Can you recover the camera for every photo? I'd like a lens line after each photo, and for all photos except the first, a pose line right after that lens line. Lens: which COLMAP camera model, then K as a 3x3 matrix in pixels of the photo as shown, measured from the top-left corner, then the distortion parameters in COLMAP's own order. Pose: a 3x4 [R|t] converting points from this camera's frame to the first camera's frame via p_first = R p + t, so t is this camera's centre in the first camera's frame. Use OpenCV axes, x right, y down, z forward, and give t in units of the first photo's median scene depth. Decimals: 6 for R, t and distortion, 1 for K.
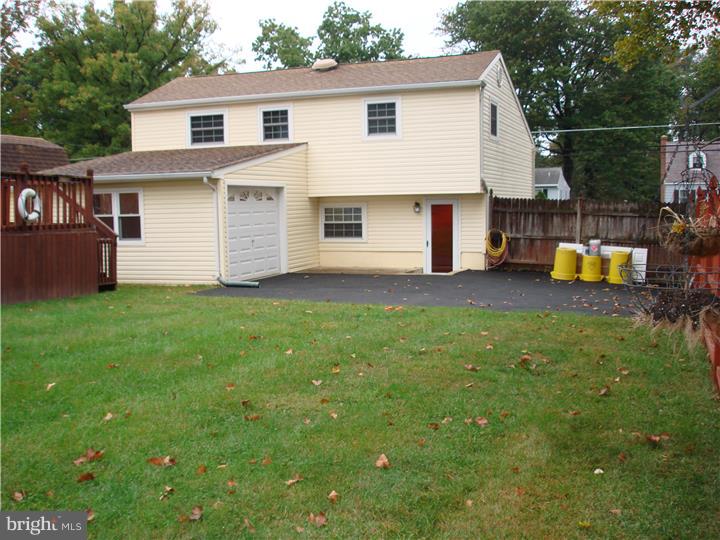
lens RADIAL K [[798.4, 0, 351.7], [0, 798.4, 271.4], [0, 0, 1]] dist [-0.079454, -0.104903]
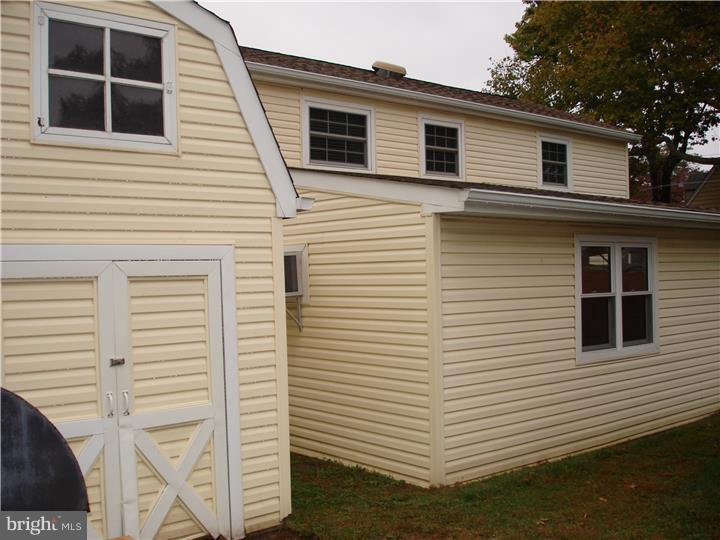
lens RADIAL K [[798.4, 0, 351.7], [0, 798.4, 271.4], [0, 0, 1]] dist [-0.079454, -0.104903]
pose [[0.496173, 0.012660, 0.868131, -0.660550], [0.083124, 0.994608, -0.062013, -0.057319], [-0.864235, 0.102932, 0.492445, 0.761386]]
